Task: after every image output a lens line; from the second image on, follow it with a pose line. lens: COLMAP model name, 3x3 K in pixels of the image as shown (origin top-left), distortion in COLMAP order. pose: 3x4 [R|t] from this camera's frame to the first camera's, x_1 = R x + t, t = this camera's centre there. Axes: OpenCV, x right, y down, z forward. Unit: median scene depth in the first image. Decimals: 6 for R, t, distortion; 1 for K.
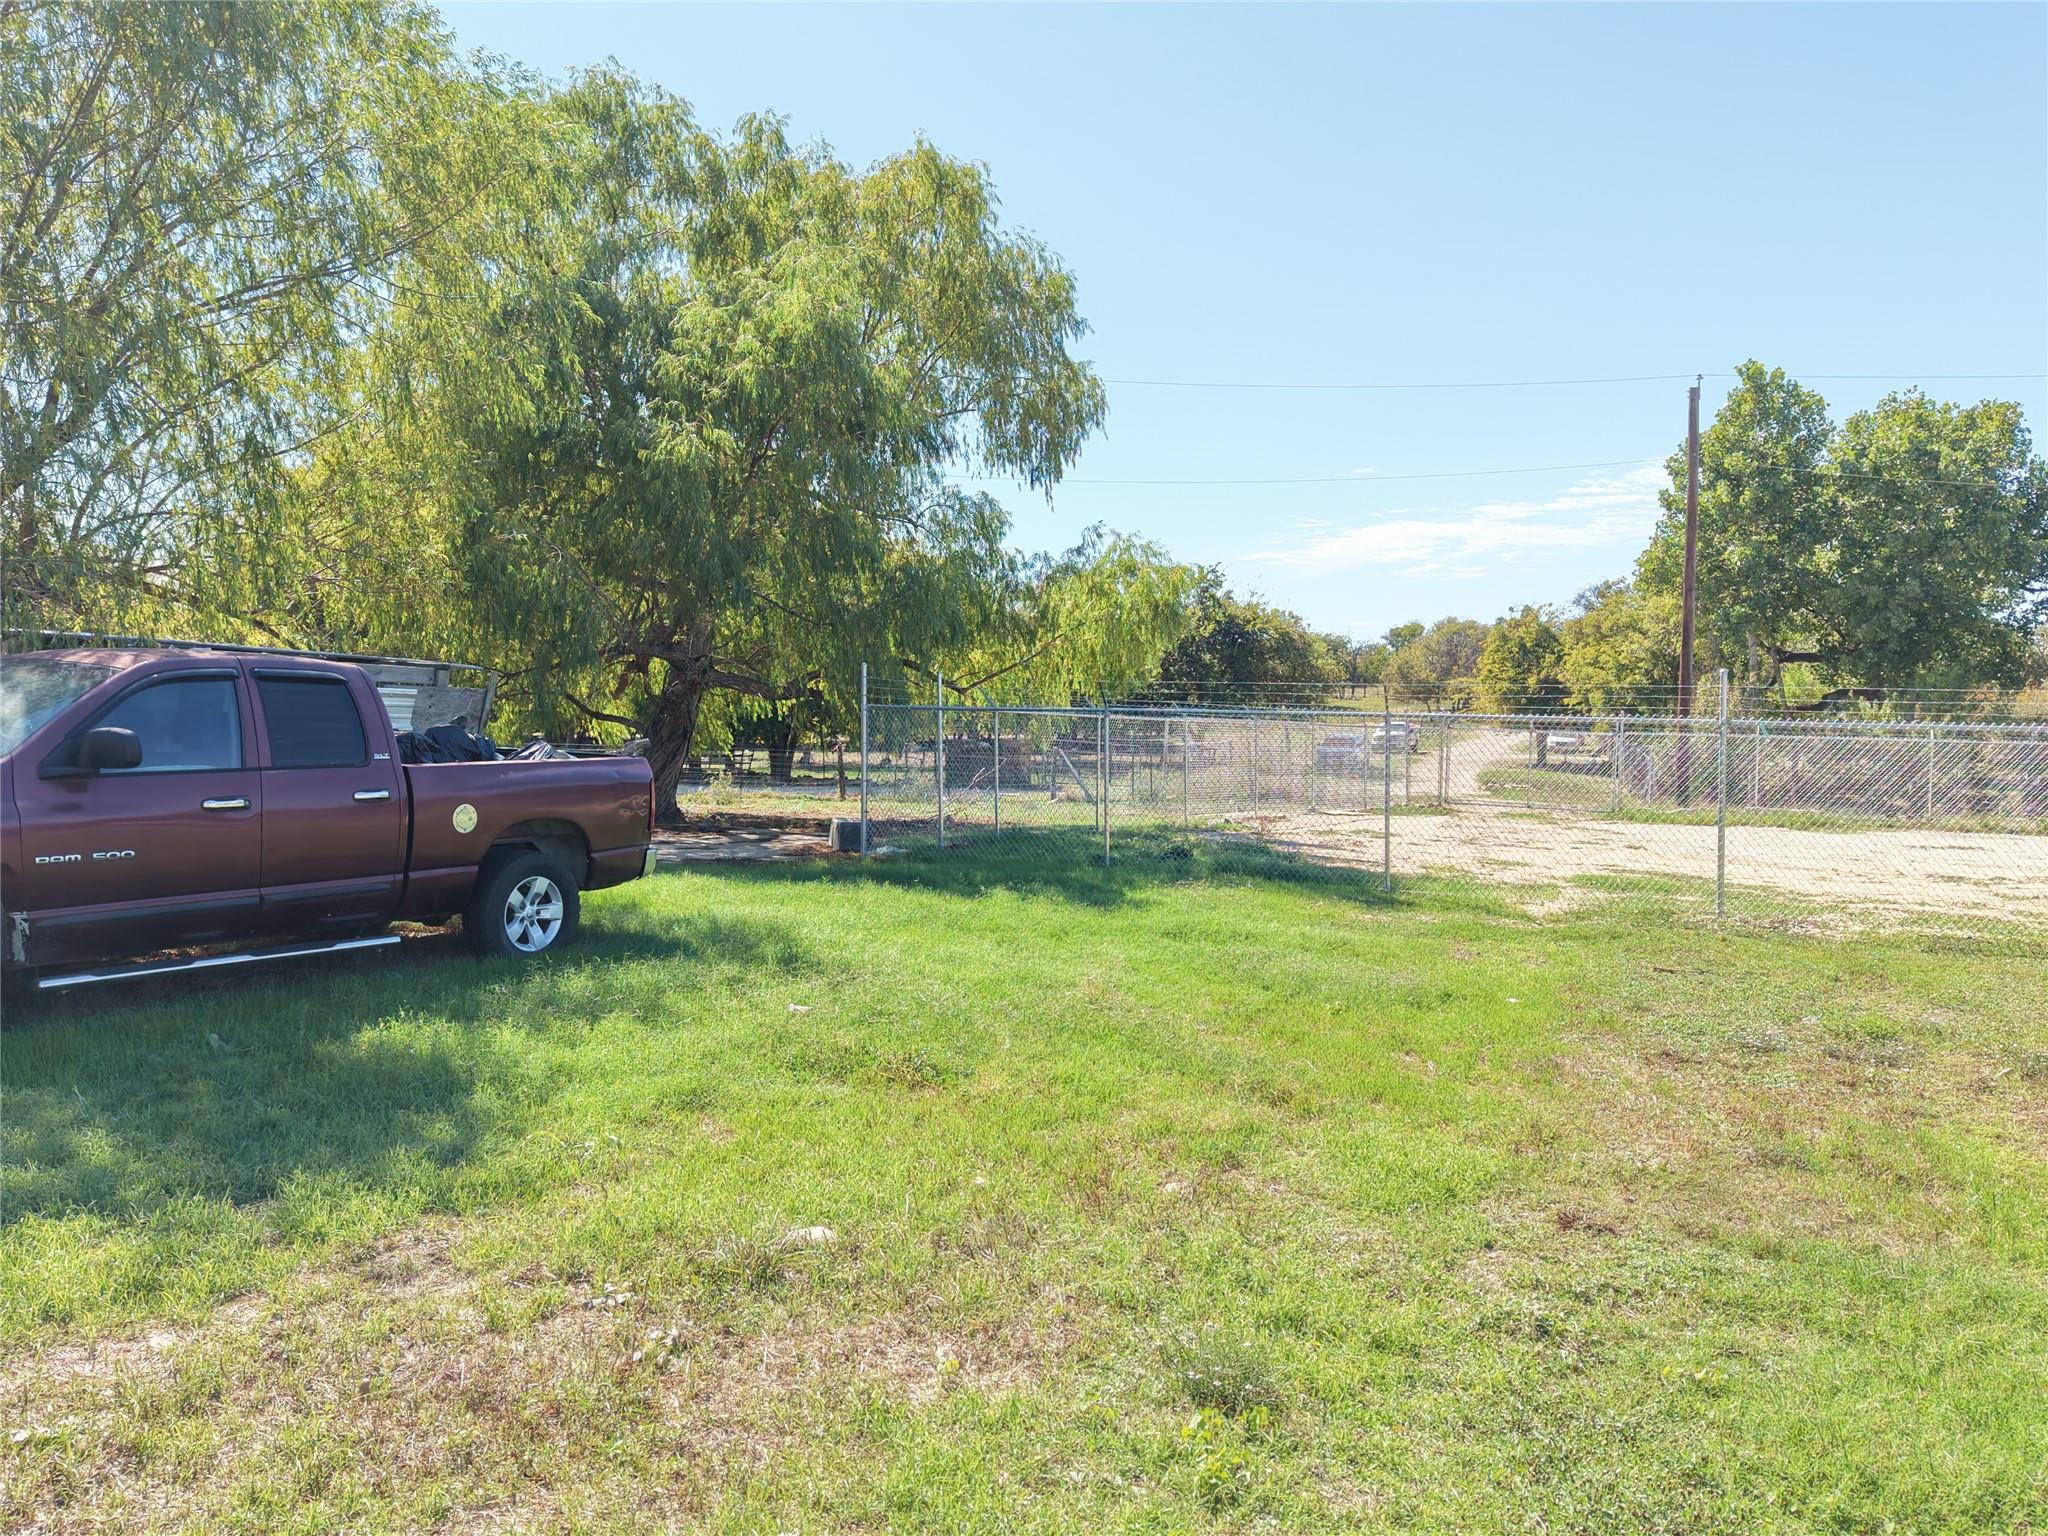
lens RADIAL K [[1546.1, 0, 1019.6], [0, 1546.1, 761.1], [0, 0, 1]] dist [0.062706, -0.076601]
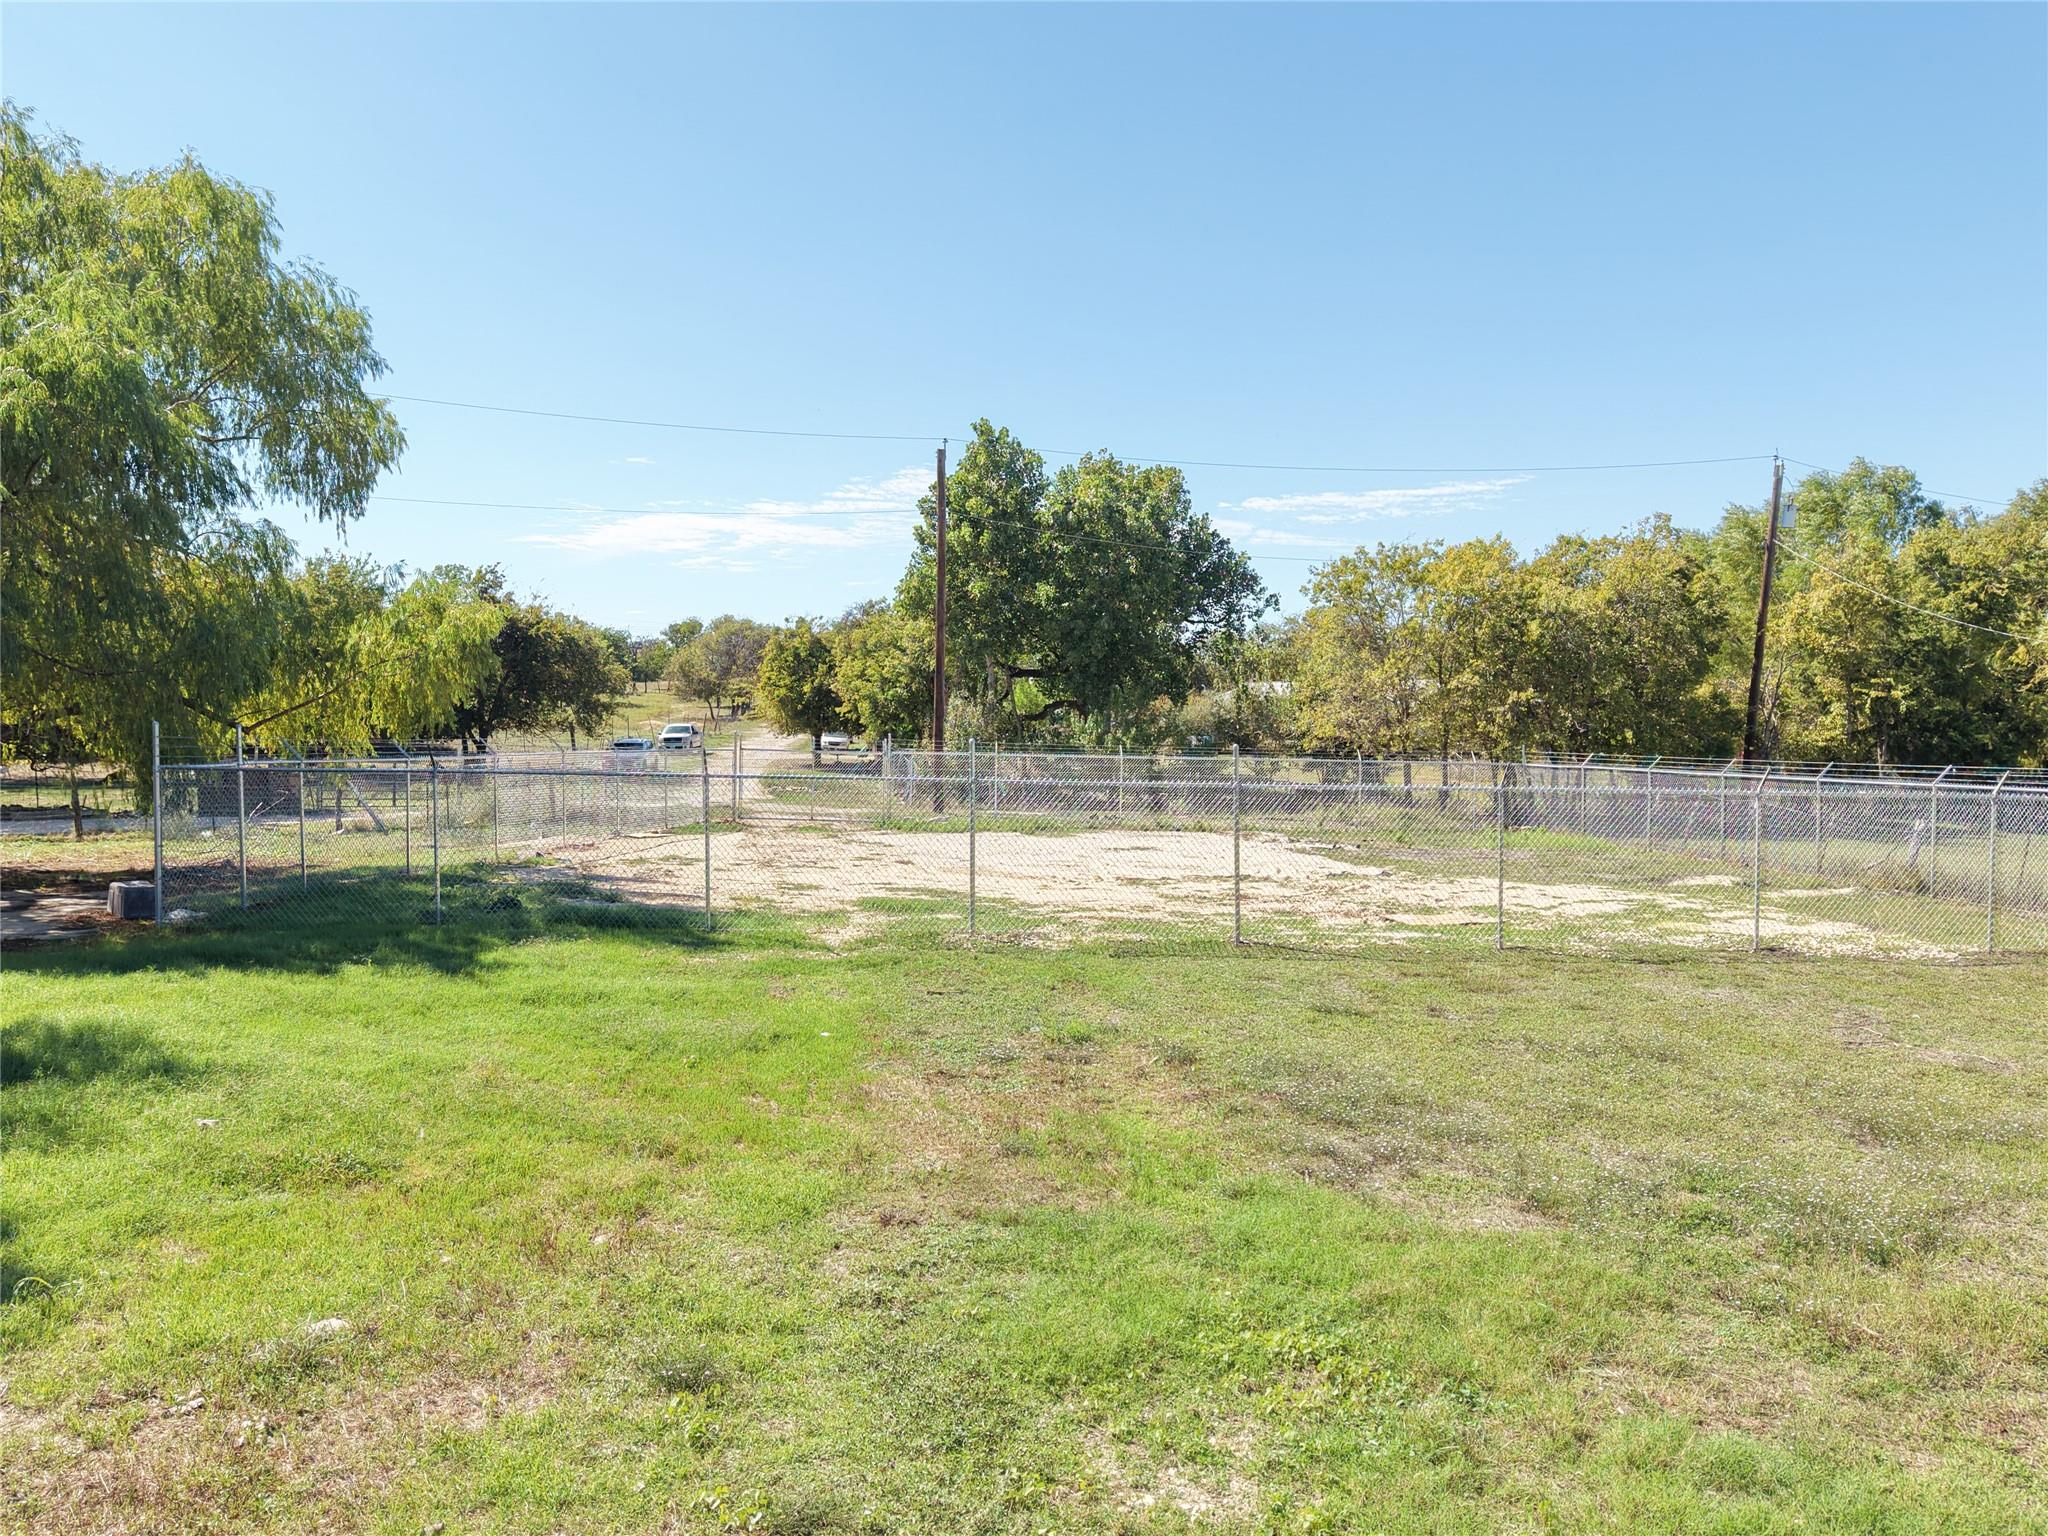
lens RADIAL K [[1546.1, 0, 1019.6], [0, 1546.1, 761.1], [0, 0, 1]] dist [0.062706, -0.076601]
pose [[0.897143, -0.017124, 0.441407, -0.044828], [0.013861, 0.999848, 0.010616, -0.038643], [-0.441522, -0.003405, 0.897244, -0.092791]]
